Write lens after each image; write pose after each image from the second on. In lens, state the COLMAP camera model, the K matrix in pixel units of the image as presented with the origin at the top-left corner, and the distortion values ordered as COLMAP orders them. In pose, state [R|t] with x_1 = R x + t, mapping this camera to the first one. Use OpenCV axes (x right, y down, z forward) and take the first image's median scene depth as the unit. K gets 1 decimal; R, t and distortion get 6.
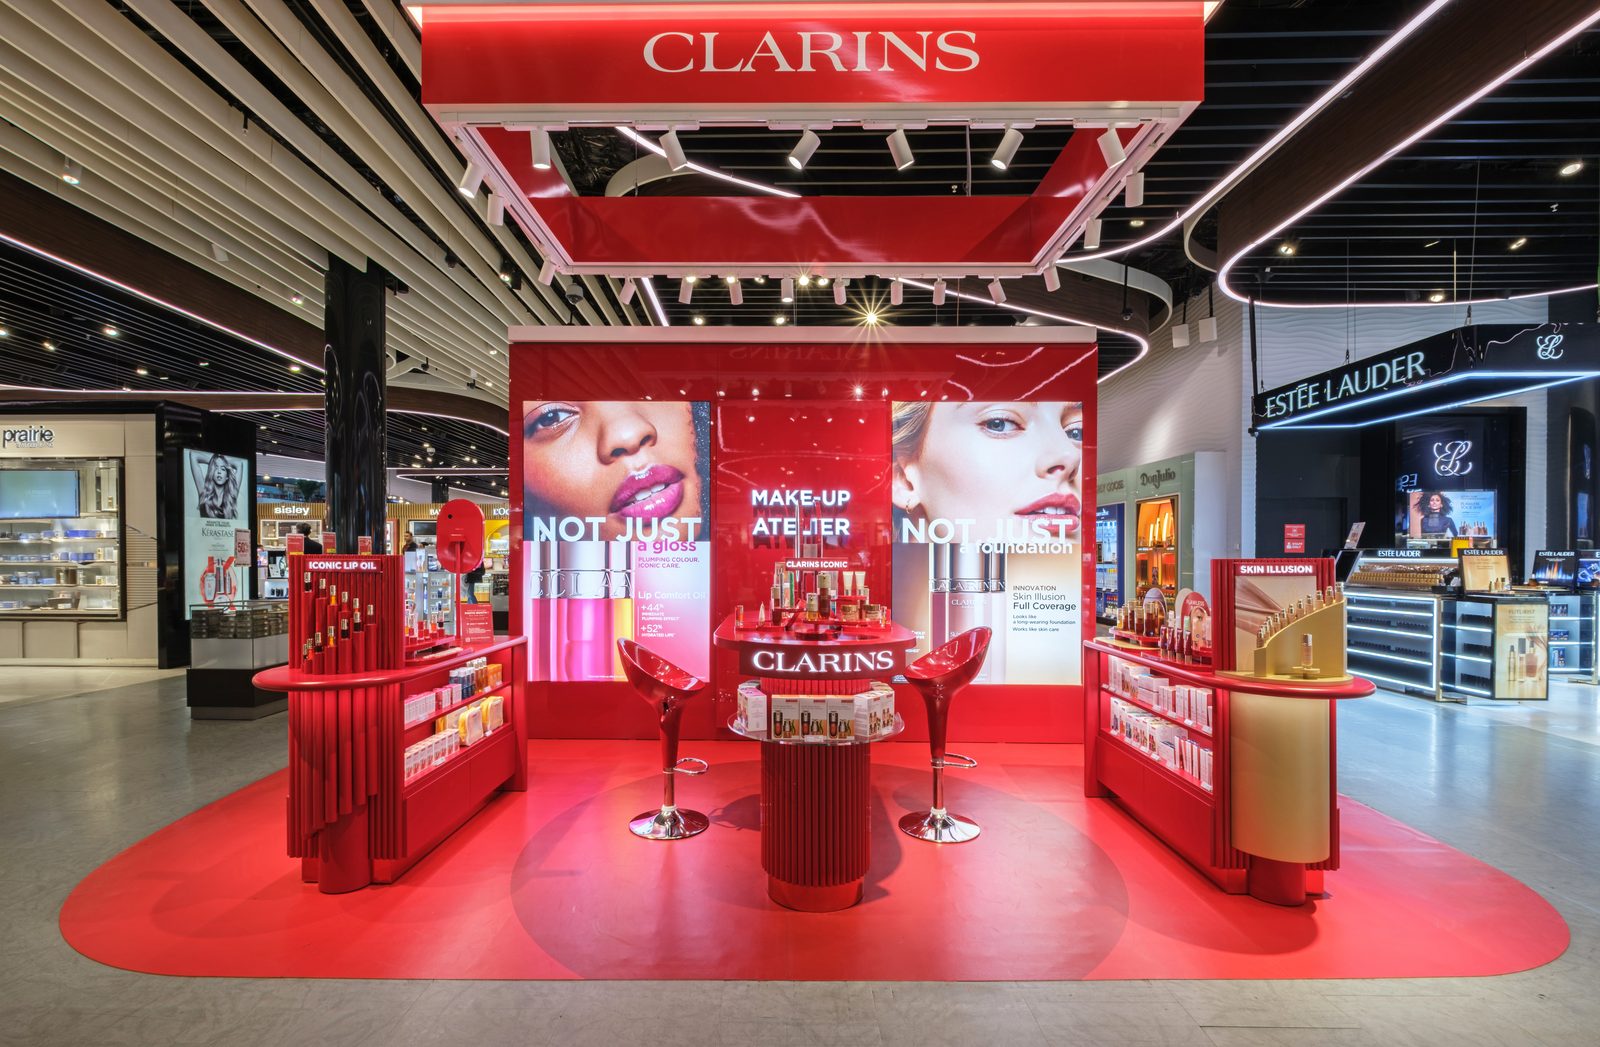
lens RADIAL K [[1222.8, 0, 798.0], [0, 1222.8, 525.9], [0, 0, 1]] dist [0.001661, 0.000708]
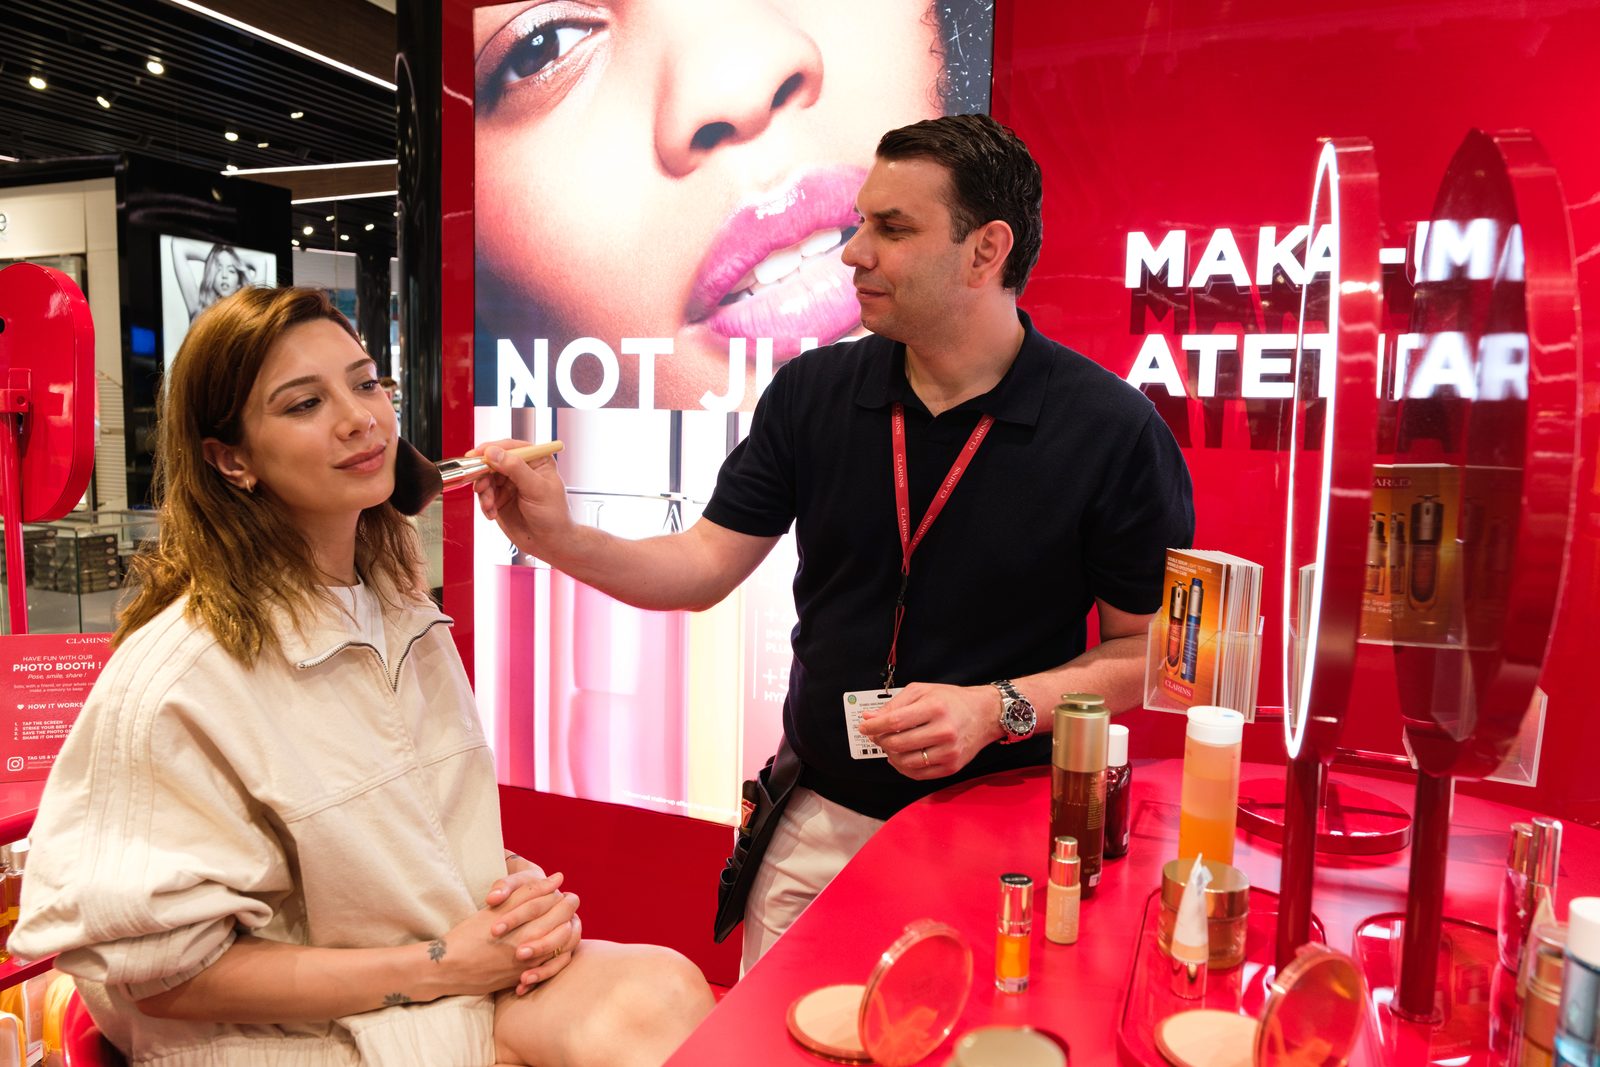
lens RADIAL K [[1099.4, 0, 797.2], [0, 1099.4, 535.0], [0, 0, 1]] dist [0.018077, 0.005107]
pose [[0.925613, 0.057756, -0.374037, -0.009424], [-0.003739, 0.989635, 0.143558, 0.002785], [0.378452, -0.131481, 0.916235, 0.727399]]
